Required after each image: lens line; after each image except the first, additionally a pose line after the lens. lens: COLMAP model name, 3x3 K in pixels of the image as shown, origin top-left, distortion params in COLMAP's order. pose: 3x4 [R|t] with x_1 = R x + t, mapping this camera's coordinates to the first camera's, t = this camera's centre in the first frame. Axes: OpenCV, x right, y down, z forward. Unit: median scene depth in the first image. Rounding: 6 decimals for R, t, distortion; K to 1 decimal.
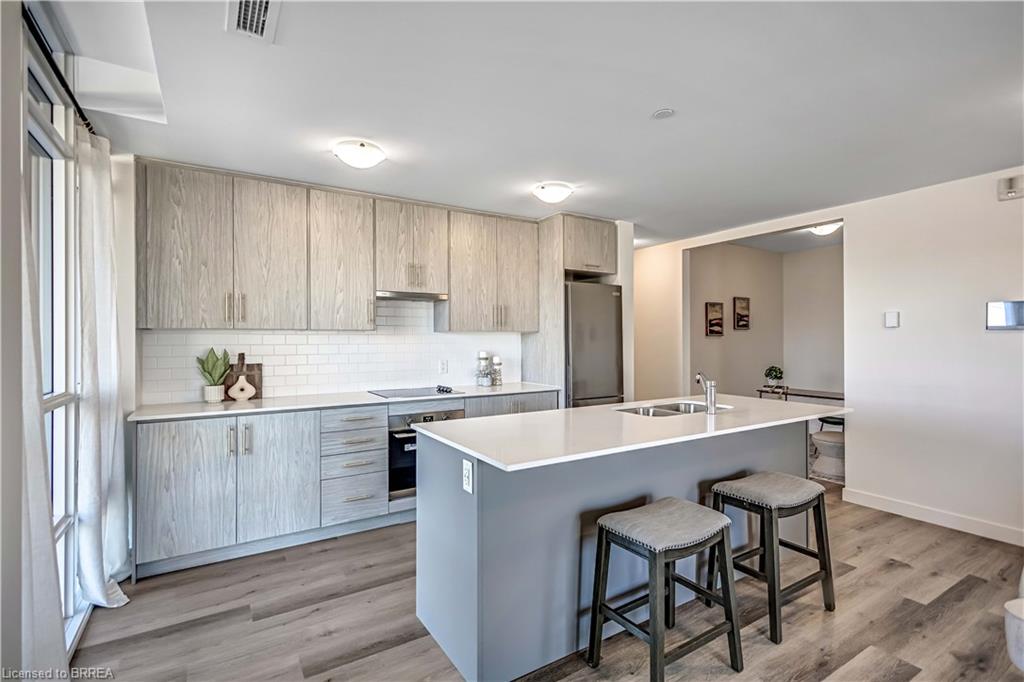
lens RADIAL K [[477.3, 0, 510.7], [0, 477.3, 338.3], [0, 0, 1]] dist [0.008253, -0.000265]
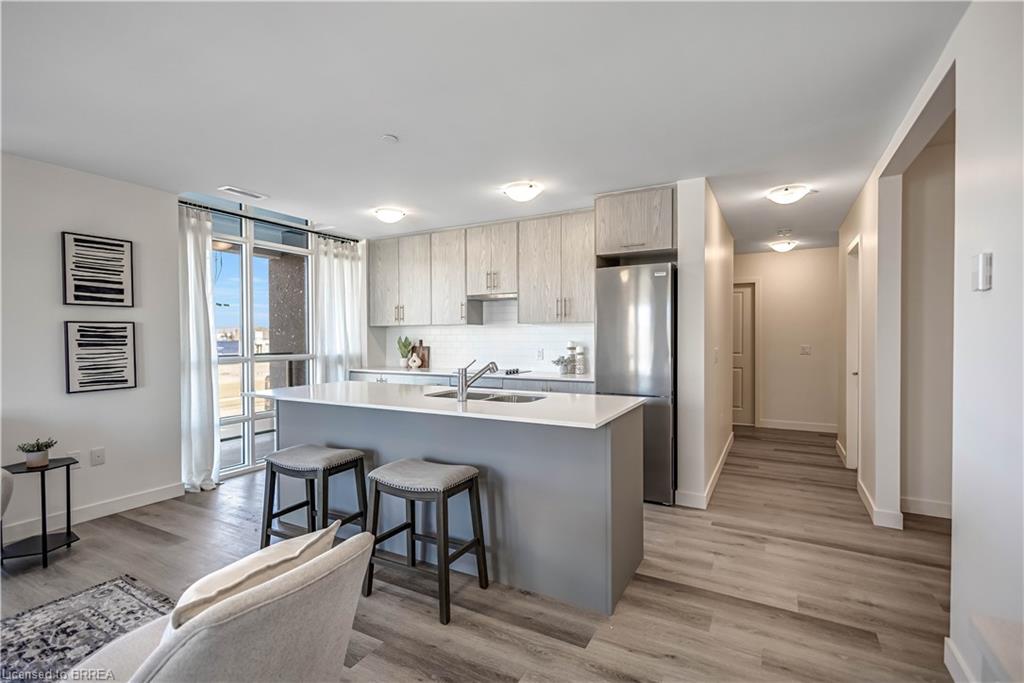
lens RADIAL K [[477.3, 0, 511.4], [0, 477.3, 345.7], [0, 0, 1]] dist [0.008253, -0.000265]
pose [[0.483074, 0.018070, -0.875393, 0.941845], [0.004994, 0.999714, 0.023392, 0.012815], [0.875565, -0.015672, 0.482846, 0.423246]]
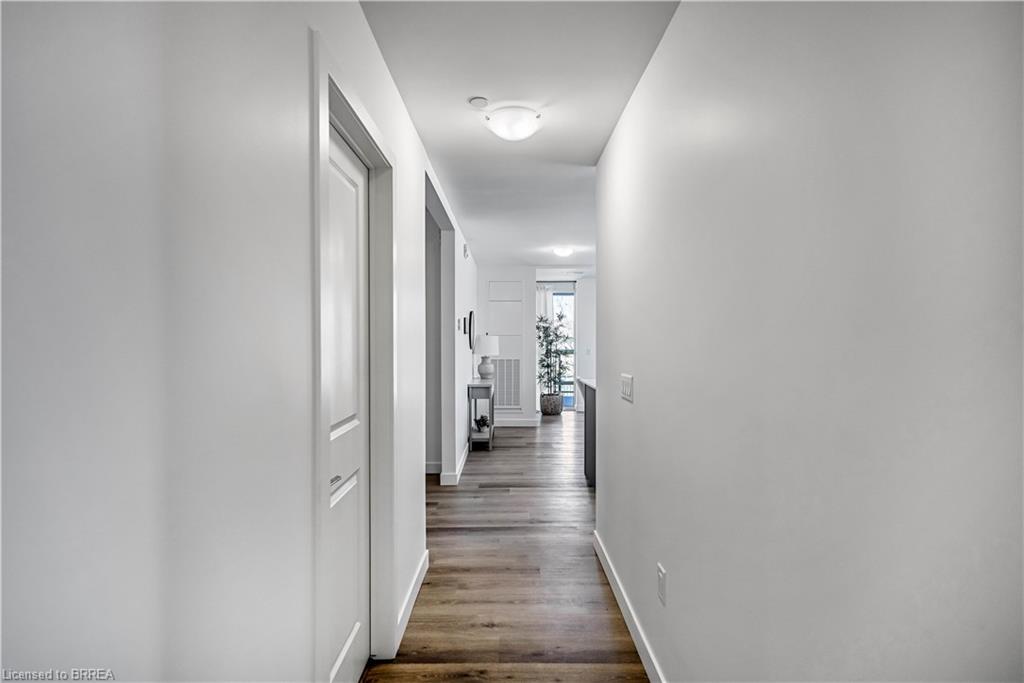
lens RADIAL K [[477.3, 0, 509.7], [0, 477.3, 339.4], [0, 0, 1]] dist [0.008253, -0.000265]
pose [[-0.848092, 0.001245, 0.529847, 0.003656], [0.002615, 0.999995, 0.001836, -0.005508], [-0.529842, 0.002943, -0.848091, 1.968125]]
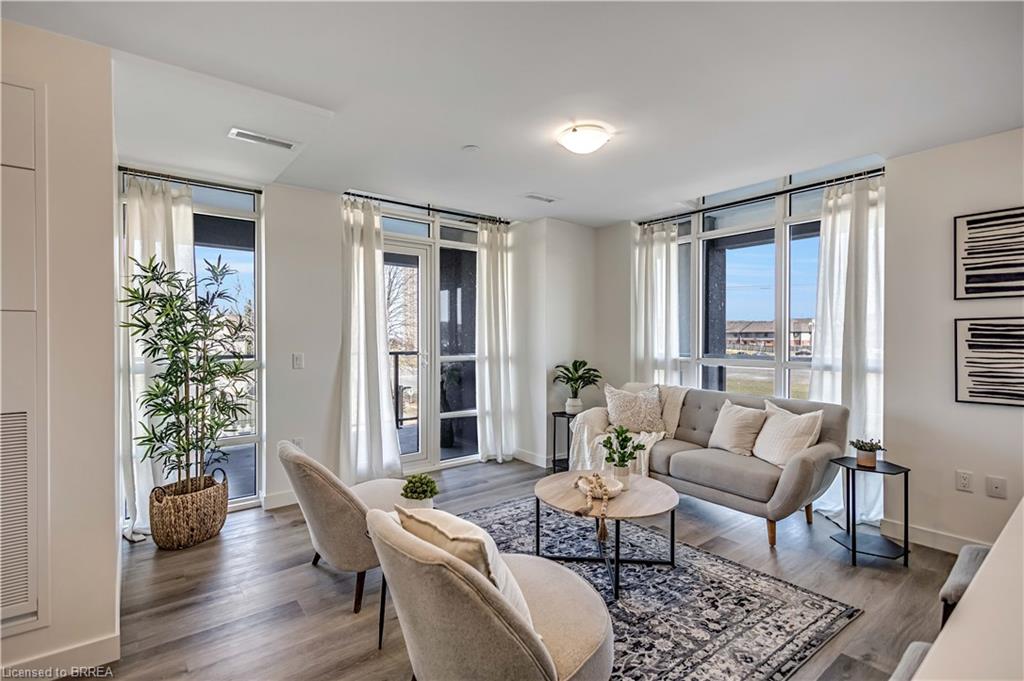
lens RADIAL K [[477.3, 0, 505.9], [0, 477.3, 339.7], [0, 0, 1]] dist [0.008253, -0.000265]
pose [[-0.994531, 0.005556, -0.104296, 0.579070], [0.005279, 0.999982, 0.002930, 0.011879], [0.104311, 0.002364, -0.994542, 0.819173]]
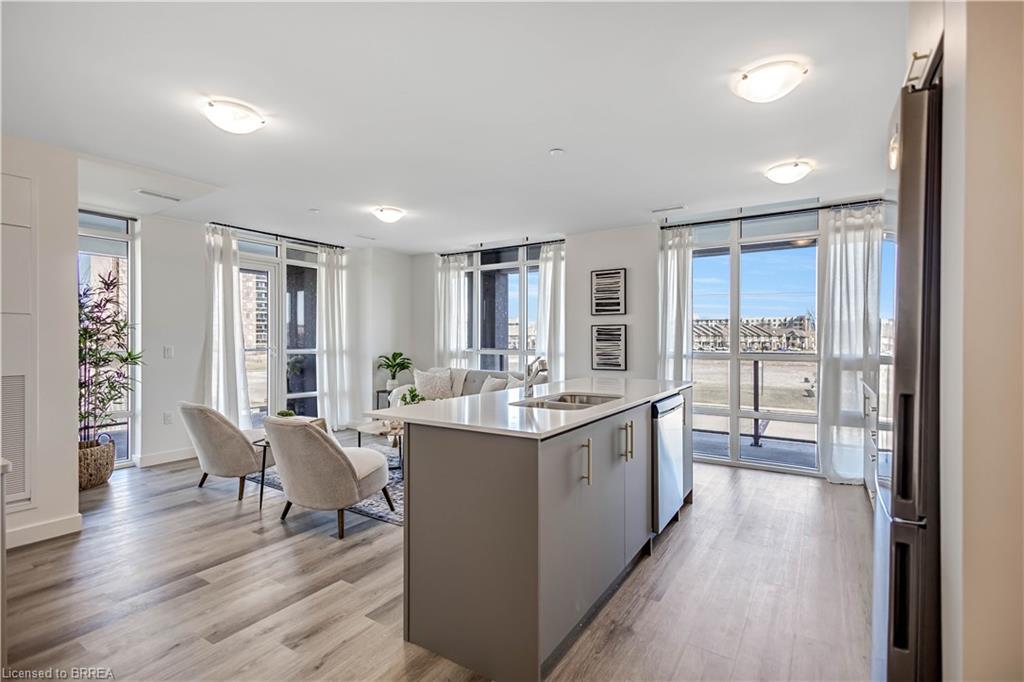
lens RADIAL K [[477.3, 0, 505.4], [0, 477.3, 342.7], [0, 0, 1]] dist [0.008253, -0.000265]
pose [[-0.910742, 0.005511, -0.412939, 0.613202], [0.003158, 0.999975, 0.006380, 0.026160], [0.412963, 0.004506, -0.910736, 1.321875]]
